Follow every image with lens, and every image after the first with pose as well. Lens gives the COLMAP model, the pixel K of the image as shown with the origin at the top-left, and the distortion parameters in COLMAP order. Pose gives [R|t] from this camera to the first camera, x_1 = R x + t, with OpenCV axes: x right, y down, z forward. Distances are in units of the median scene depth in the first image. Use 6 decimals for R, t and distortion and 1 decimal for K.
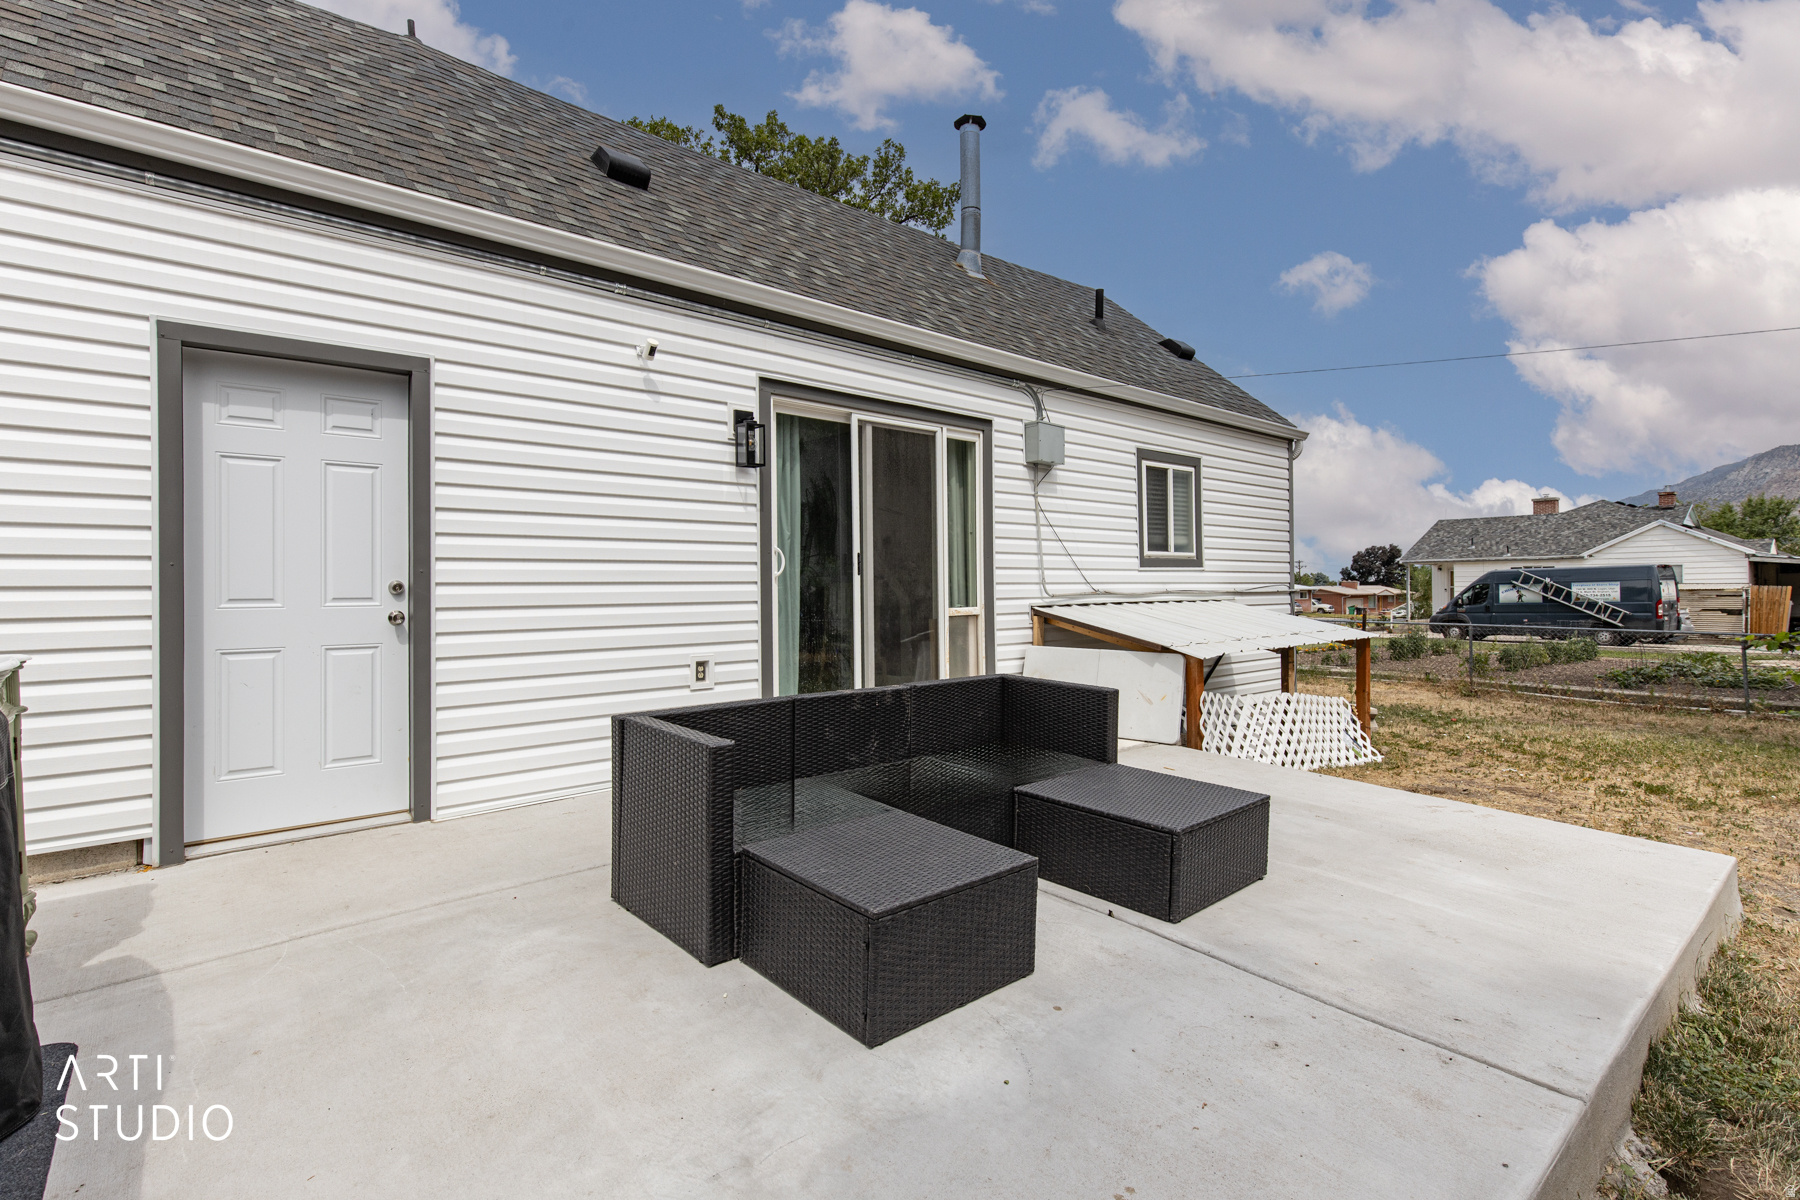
lens RADIAL K [[843.0, 0, 928.5], [0, 843.0, 586.0], [0, 0, 1]] dist [0.008593, -0.000806]
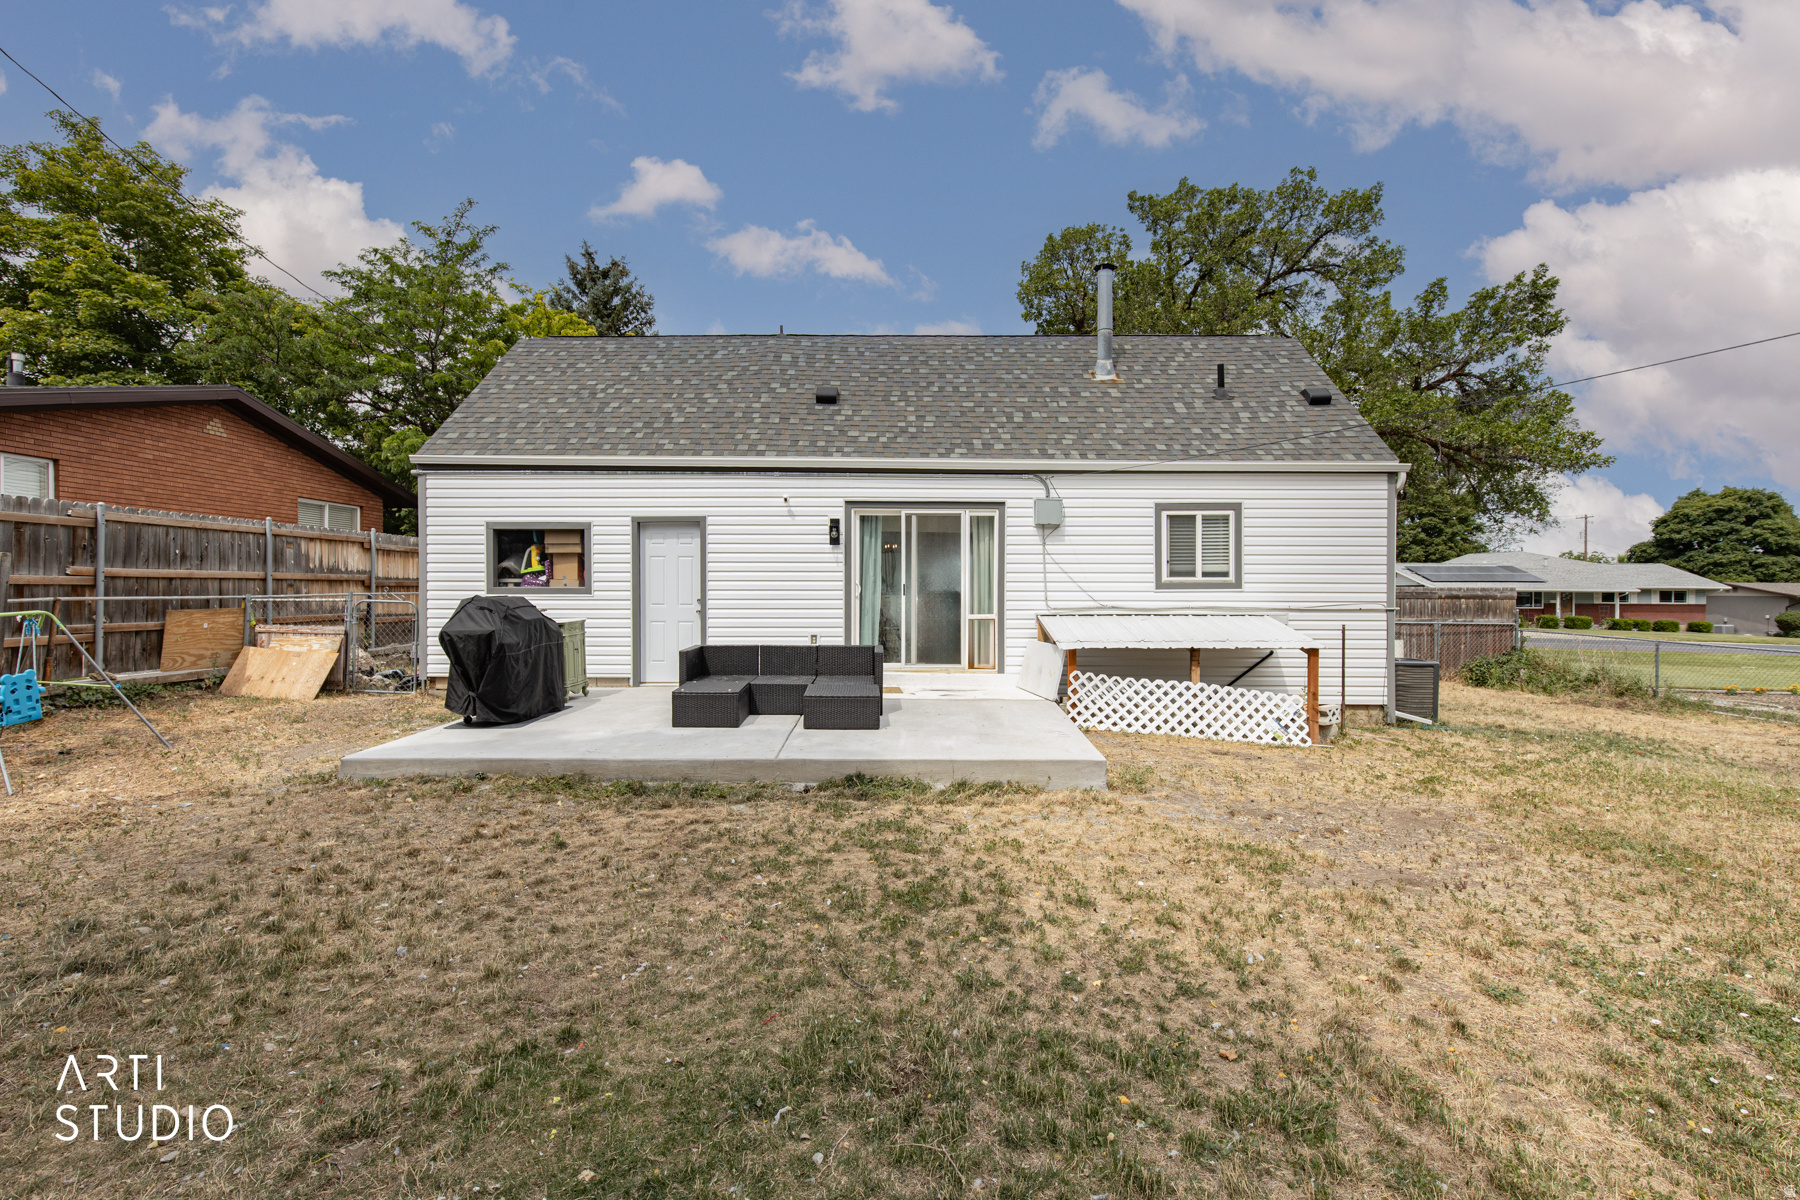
lens RADIAL K [[843.0, 0, 899.0], [0, 843.0, 594.7], [0, 0, 1]] dist [0.008593, -0.000806]
pose [[0.751493, 0.009898, -0.659666, 1.005920], [-0.007208, 0.999951, 0.006792, -0.023797], [0.659701, -0.000349, 0.751528, -0.377862]]
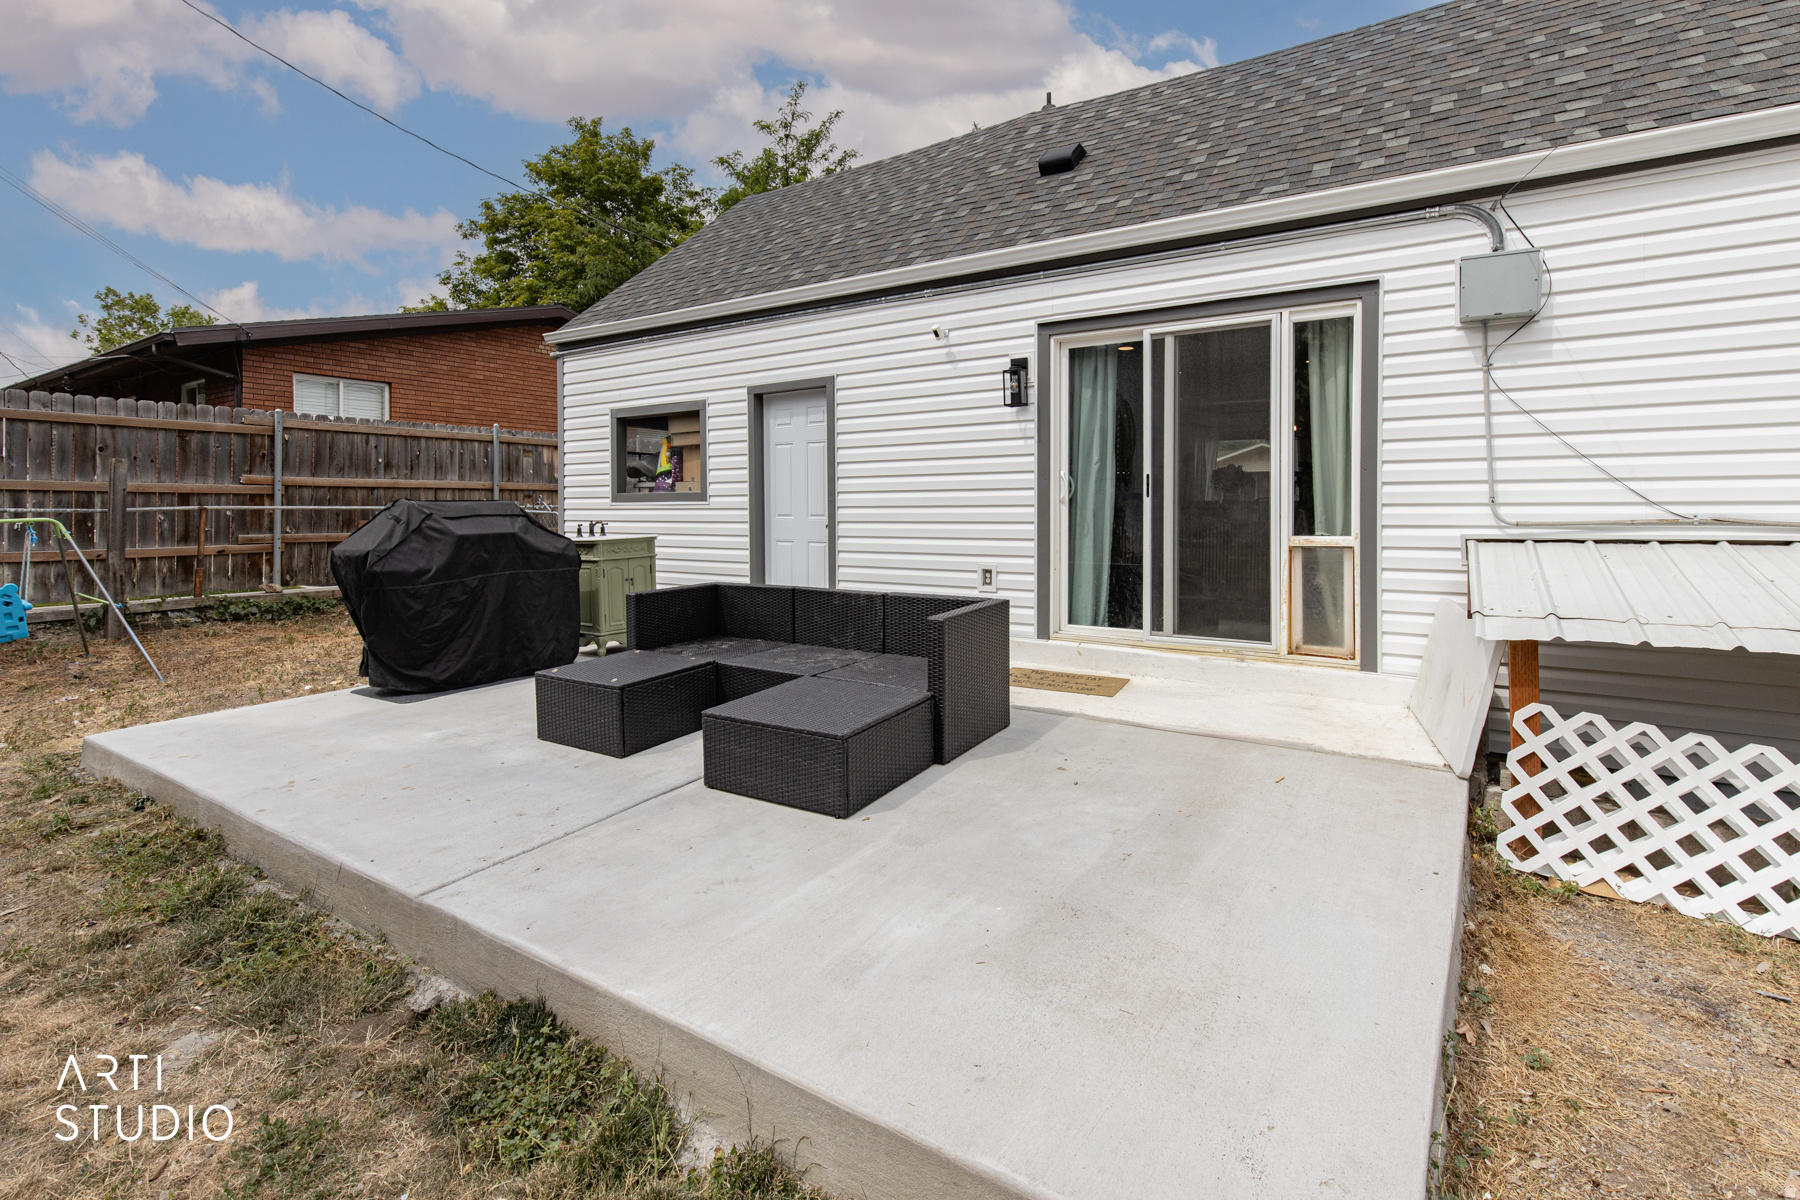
lens RADIAL K [[843.0, 0, 899.5], [0, 843.0, 512.0], [0, 0, 1]] dist [0.008593, -0.000806]
pose [[0.262128, 0.006155, -0.965013, 0.665435], [-0.000571, 0.999980, 0.006222, -0.001285], [0.965033, -0.001080, 0.262126, 0.411077]]
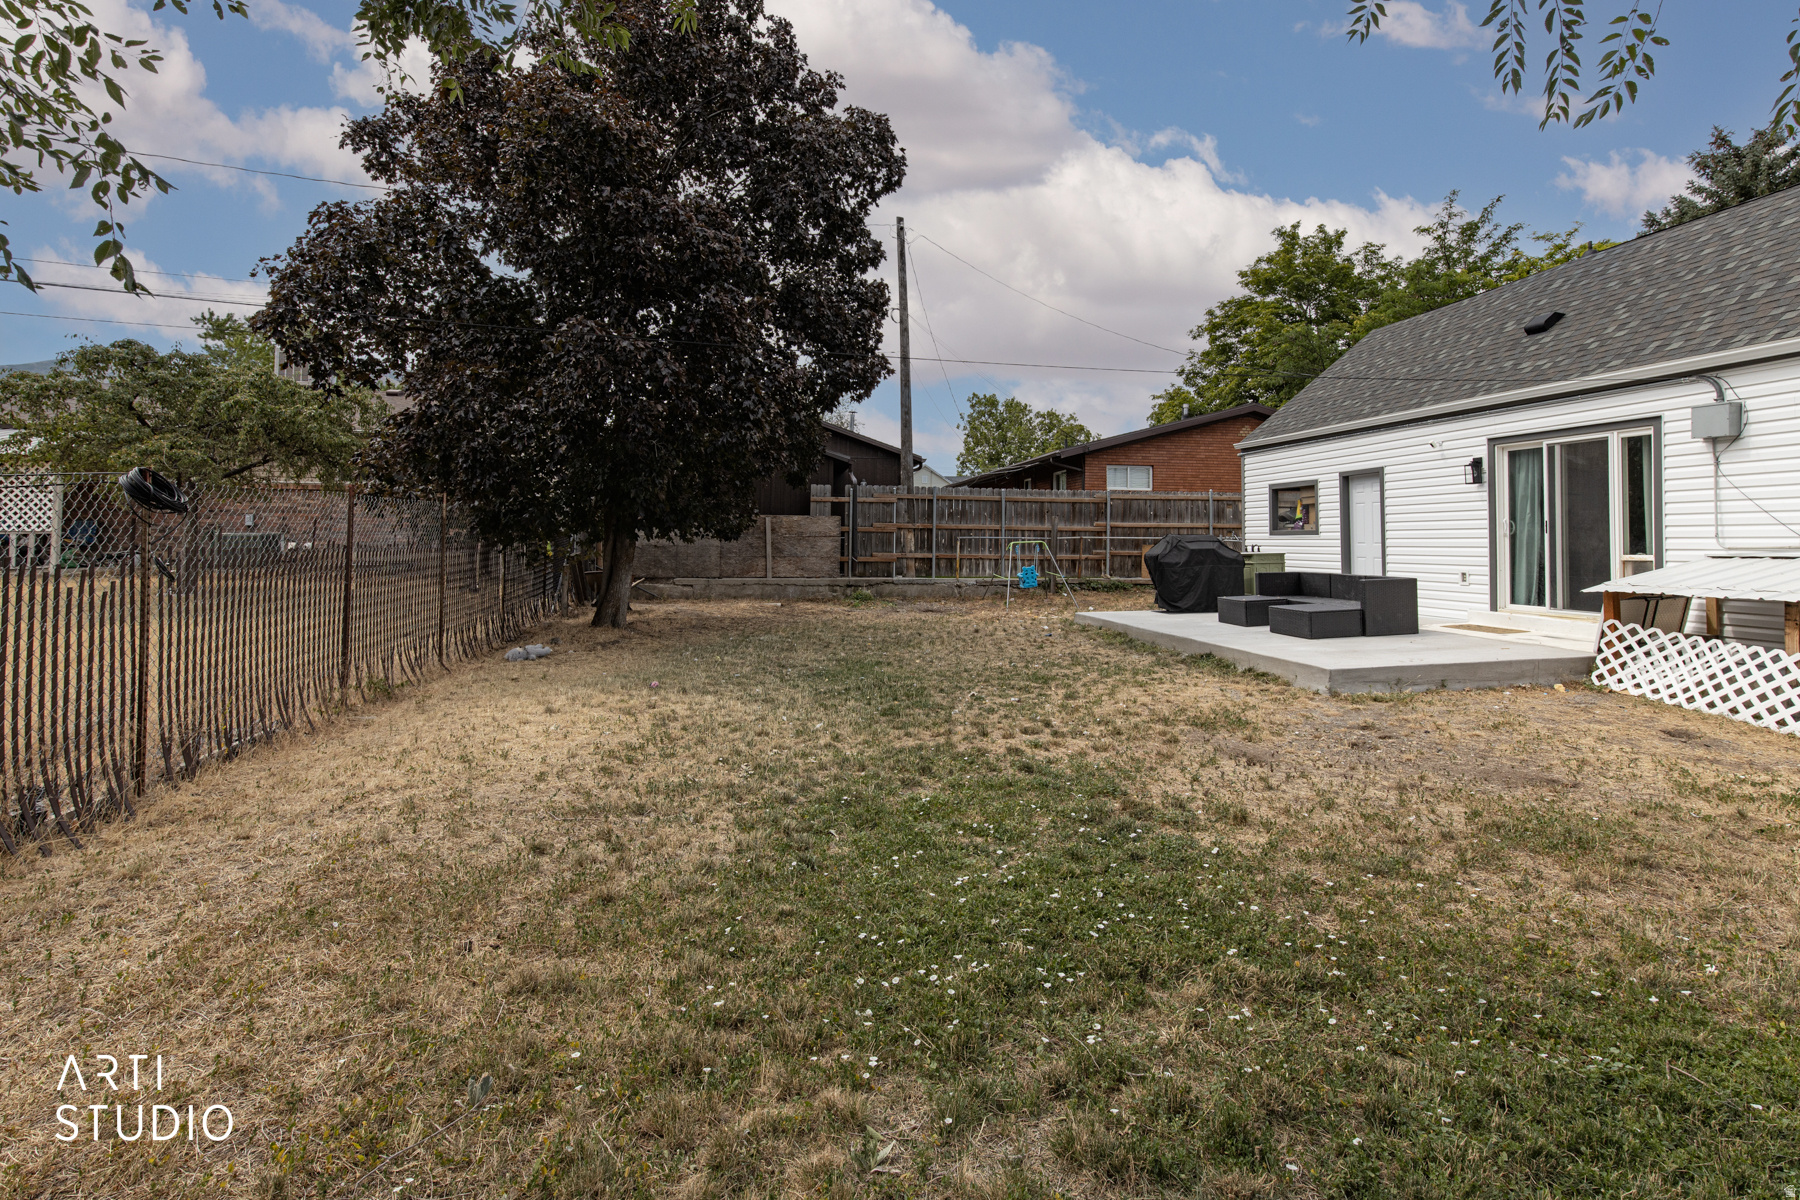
lens RADIAL K [[843.0, 0, 886.8], [0, 843.0, 511.3], [0, 0, 1]] dist [0.008593, -0.000806]
pose [[-0.531711, -0.027933, -0.846465, 1.852169], [-0.004220, 0.999531, -0.030333, 0.001247], [0.846915, -0.012556, -0.531580, 0.669993]]
